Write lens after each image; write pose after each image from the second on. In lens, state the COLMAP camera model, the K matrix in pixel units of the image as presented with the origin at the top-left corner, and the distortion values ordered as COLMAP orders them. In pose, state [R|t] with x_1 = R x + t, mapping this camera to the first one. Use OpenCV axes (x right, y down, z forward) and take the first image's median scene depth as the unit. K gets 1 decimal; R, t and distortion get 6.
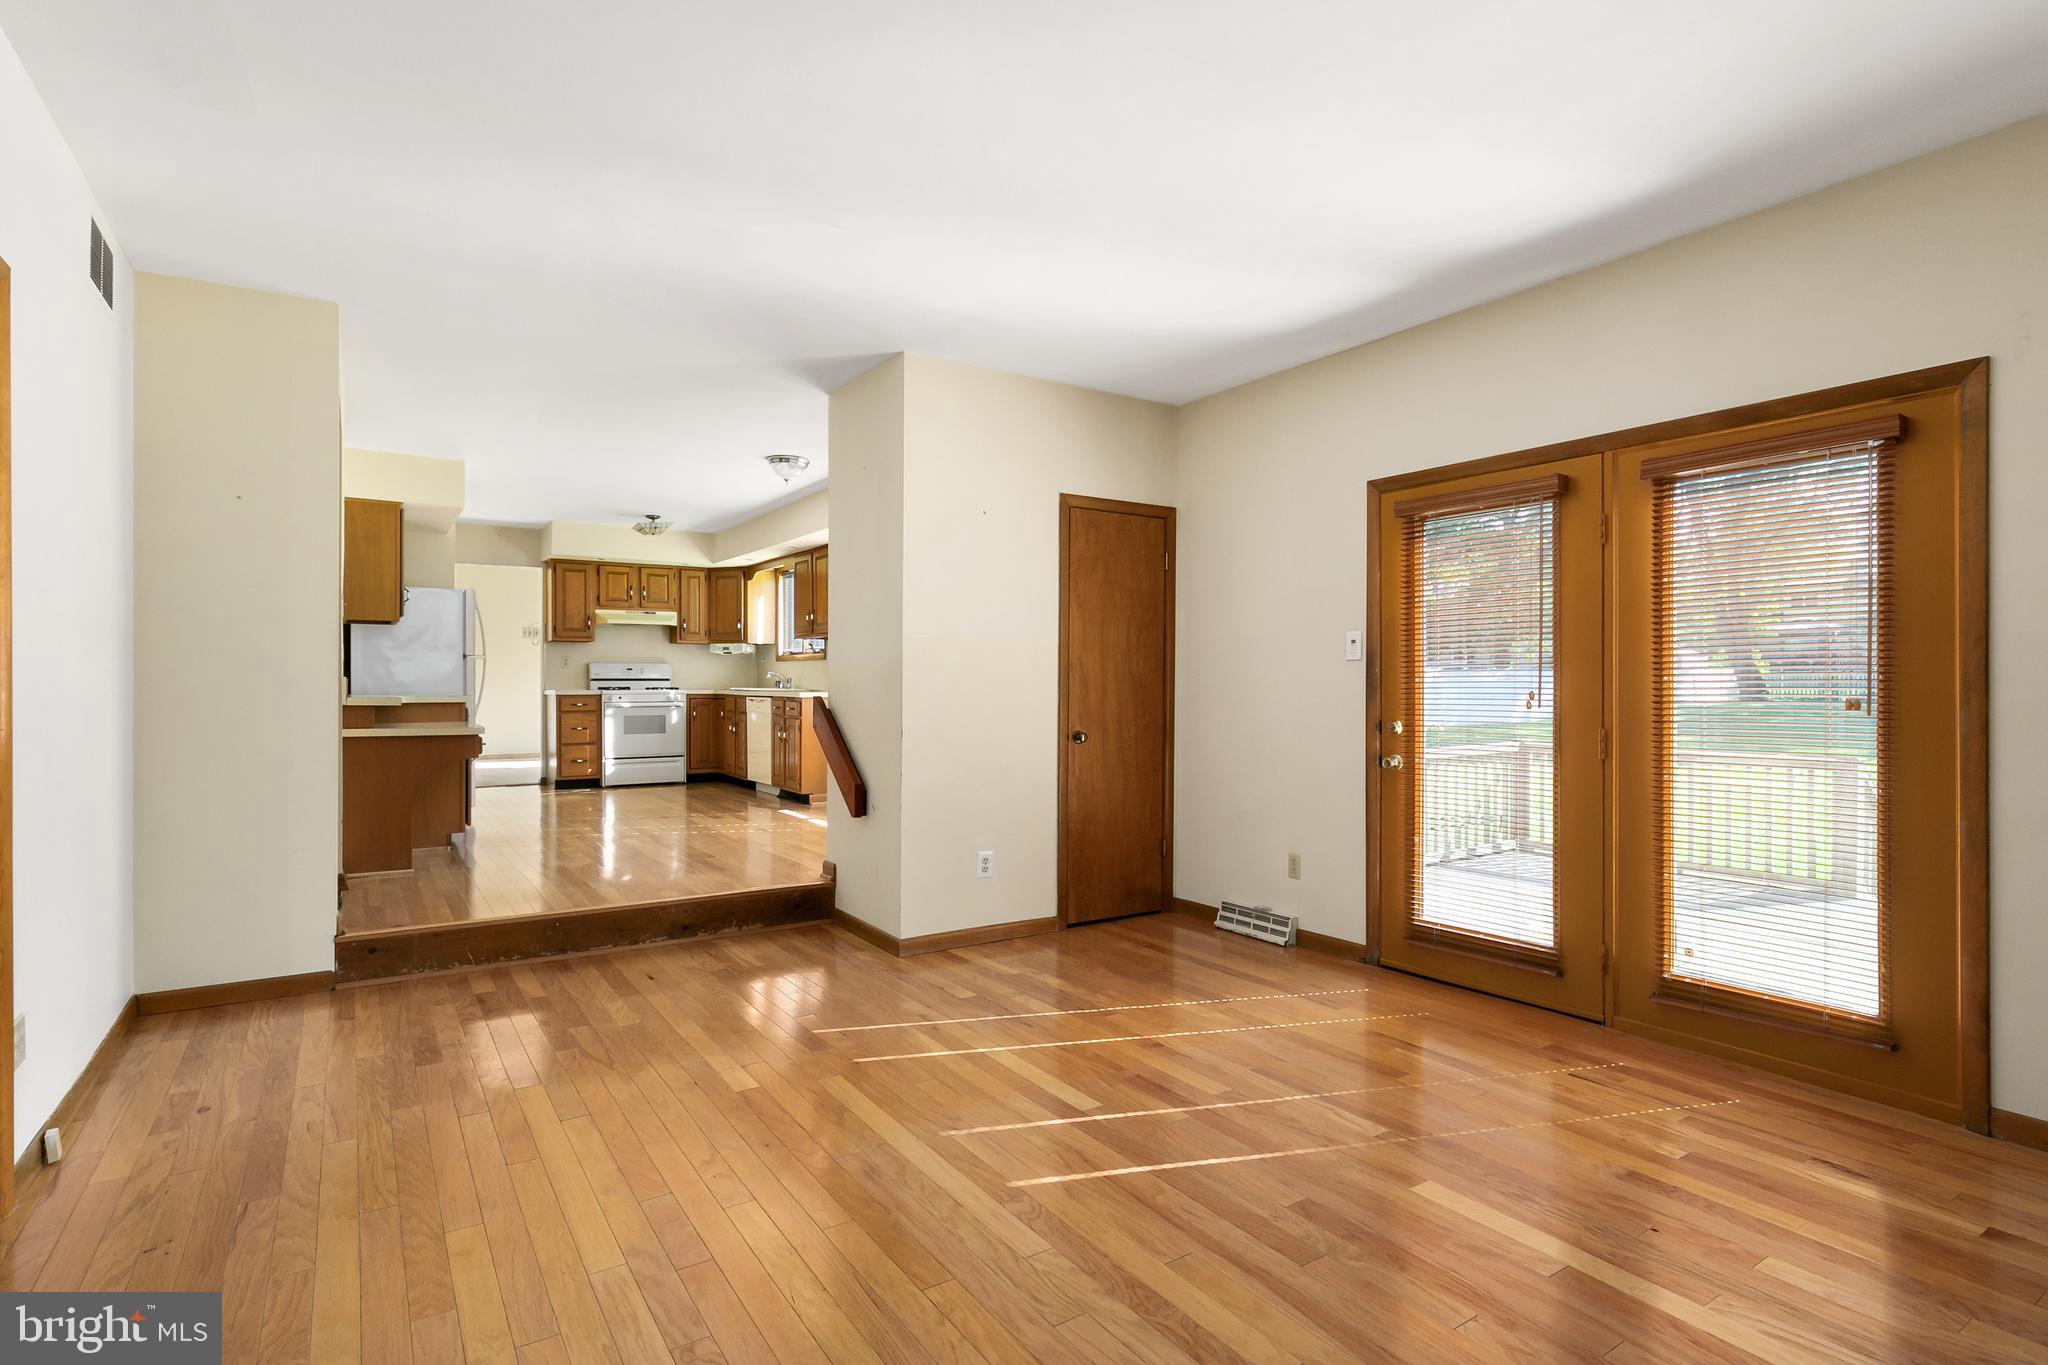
lens RADIAL K [[1017.6, 0, 1026.6], [0, 1017.6, 679.0], [0, 0, 1]] dist [0.000412, -0.000602]
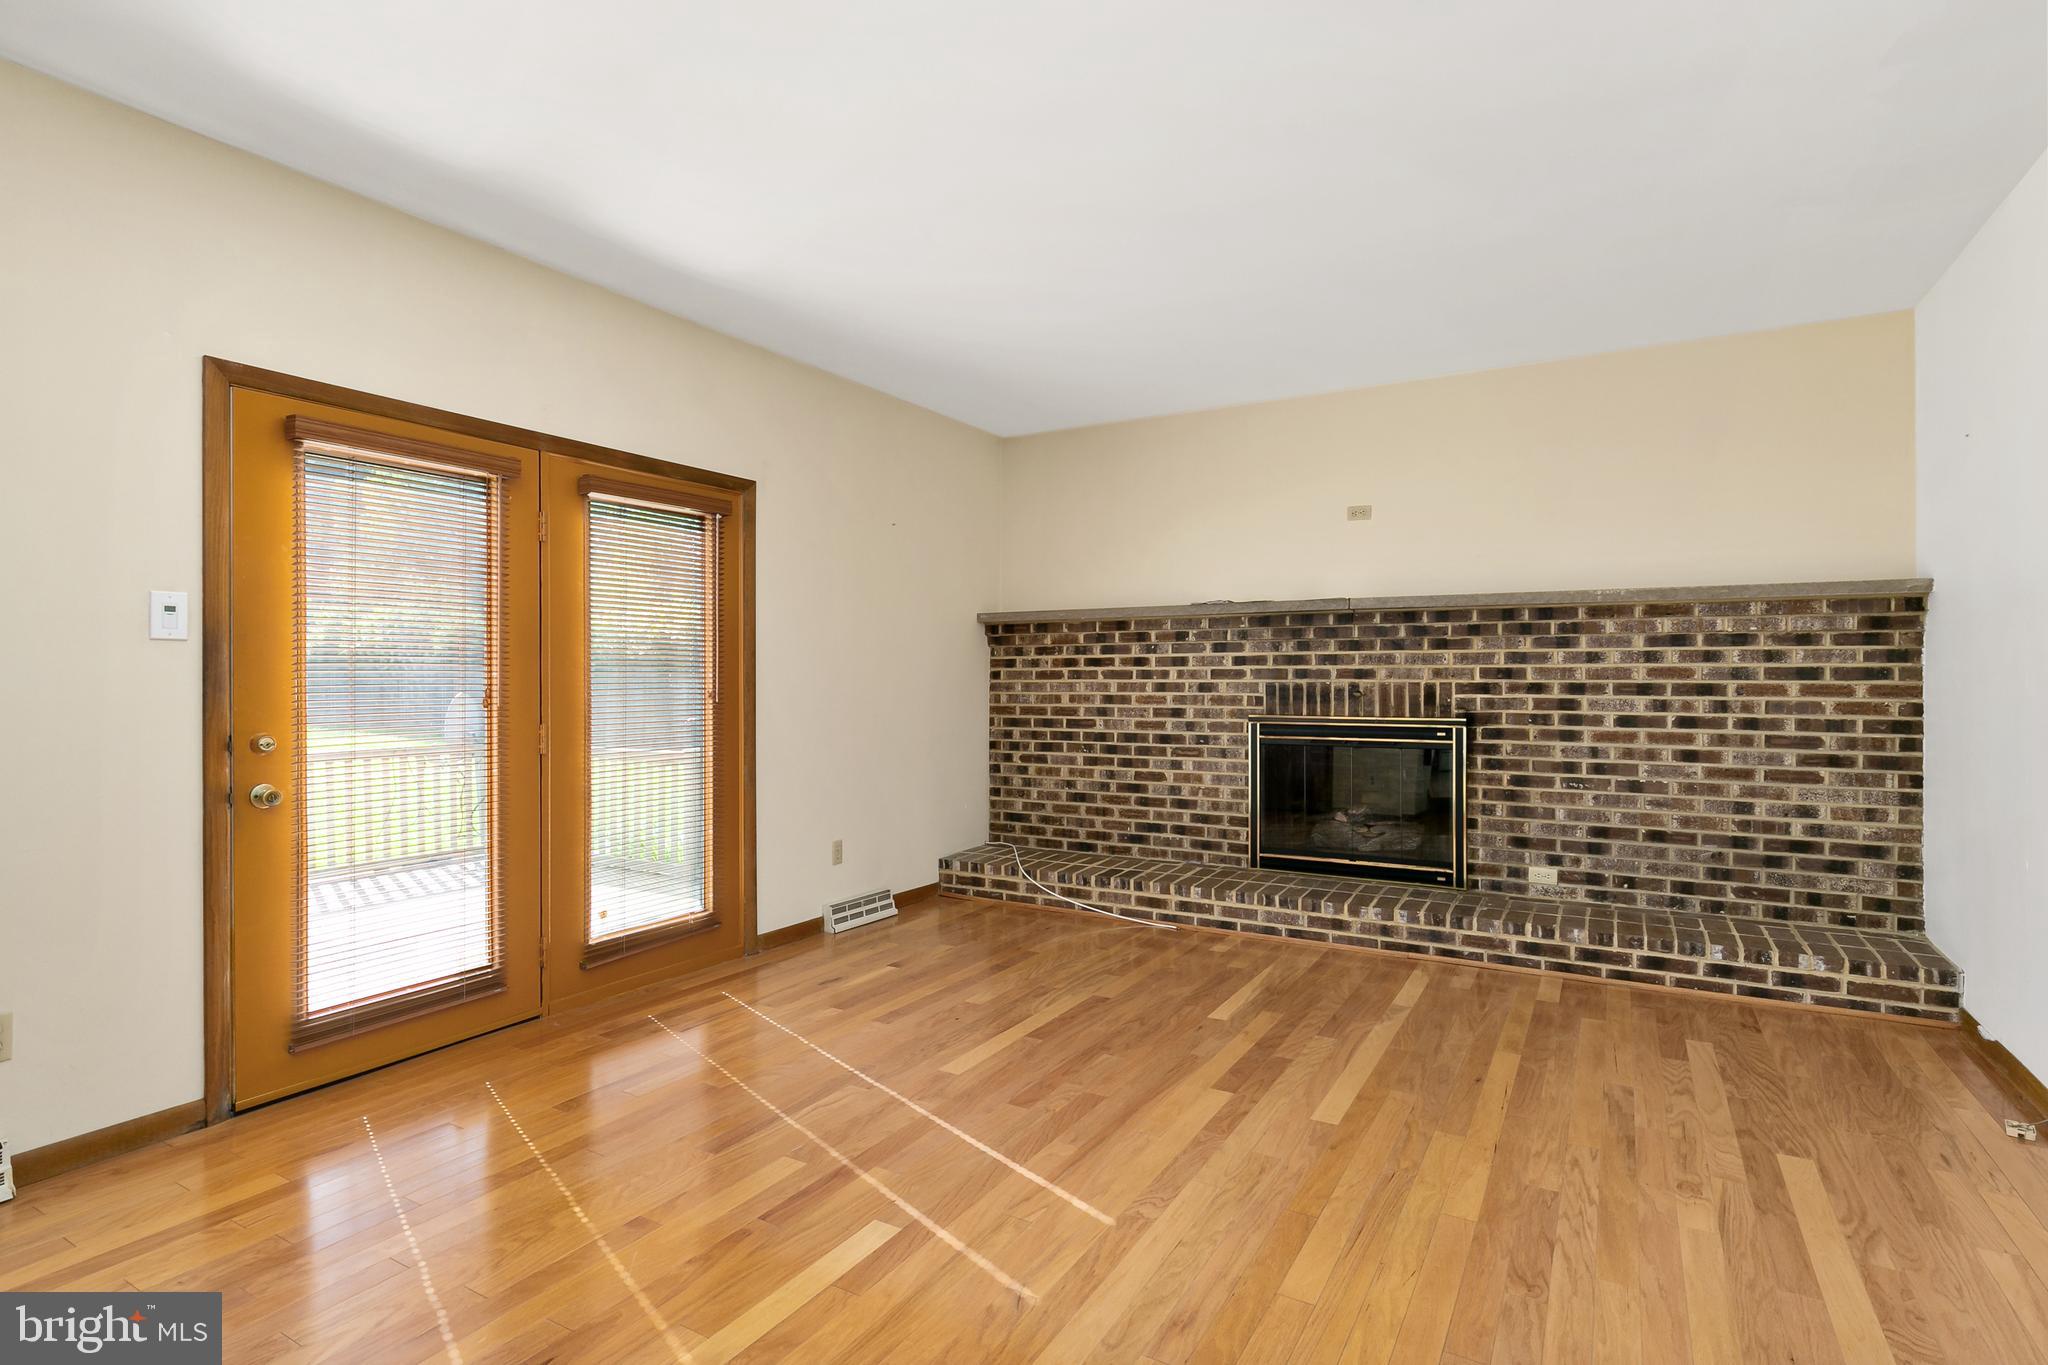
lens RADIAL K [[1017.6, 0, 1026.6], [0, 1017.6, 679.0], [0, 0, 1]] dist [0.000412, -0.000602]
pose [[-0.441233, 0.001881, 0.897390, -0.201604], [-0.004015, 0.999984, -0.004070, 0.002396], [-0.897383, -0.005399, -0.441219, 0.370677]]
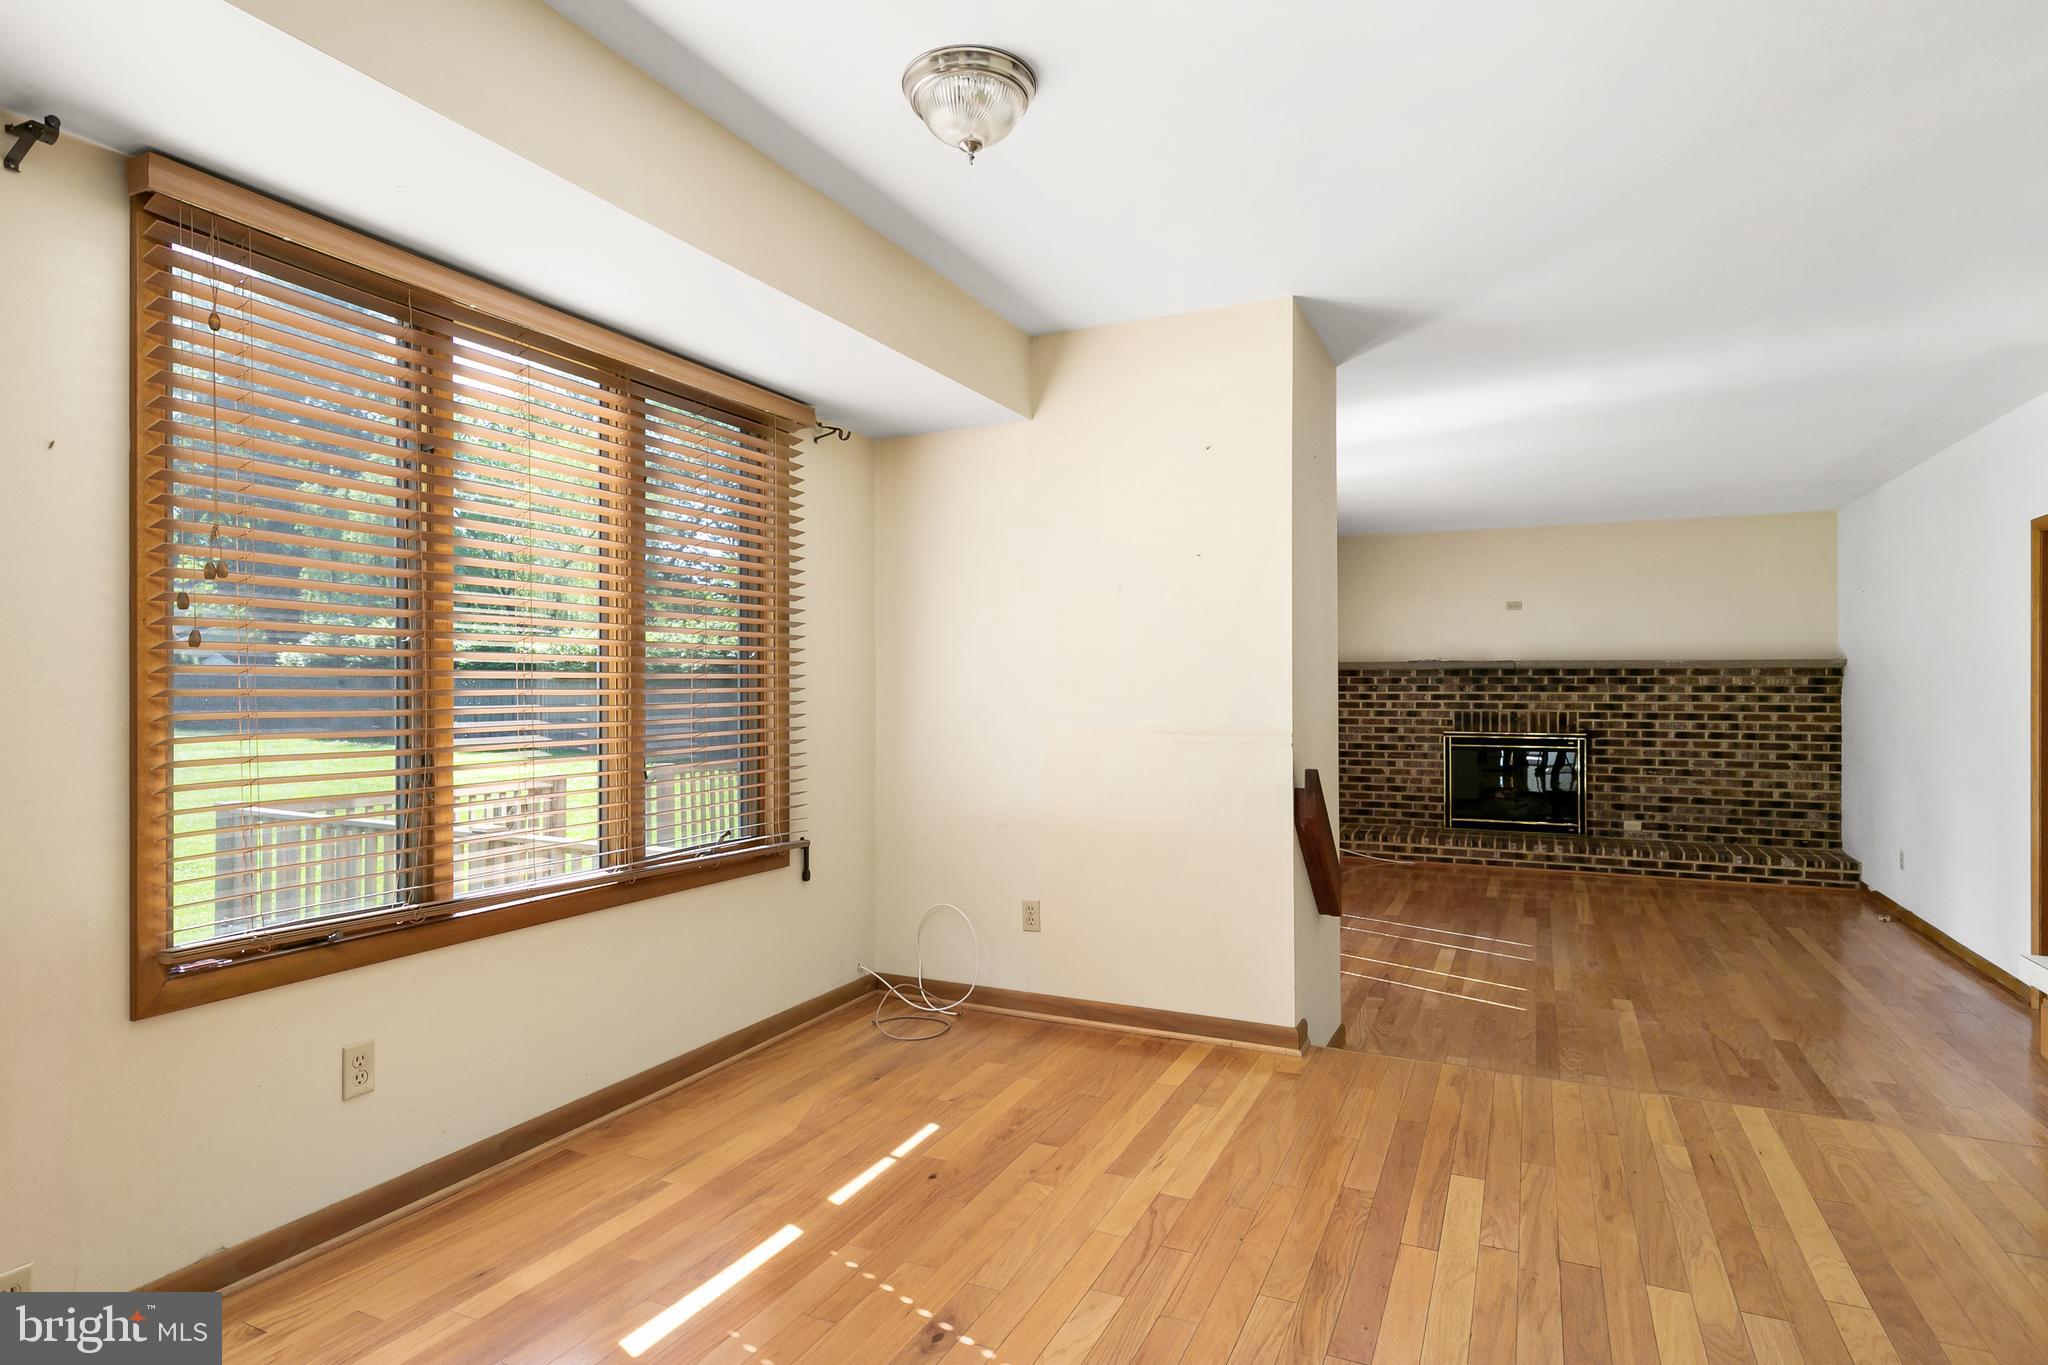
lens RADIAL K [[1097.5, 0, 1024.0], [0, 1097.5, 682.5], [0, 0, 1]] dist [0.001124, -0.000714]
pose [[-0.520993, 0.002070, 0.853558, -0.372638], [-0.002550, 0.999989, -0.003982, -0.017786], [-0.853557, -0.004251, -0.520982, 0.808115]]
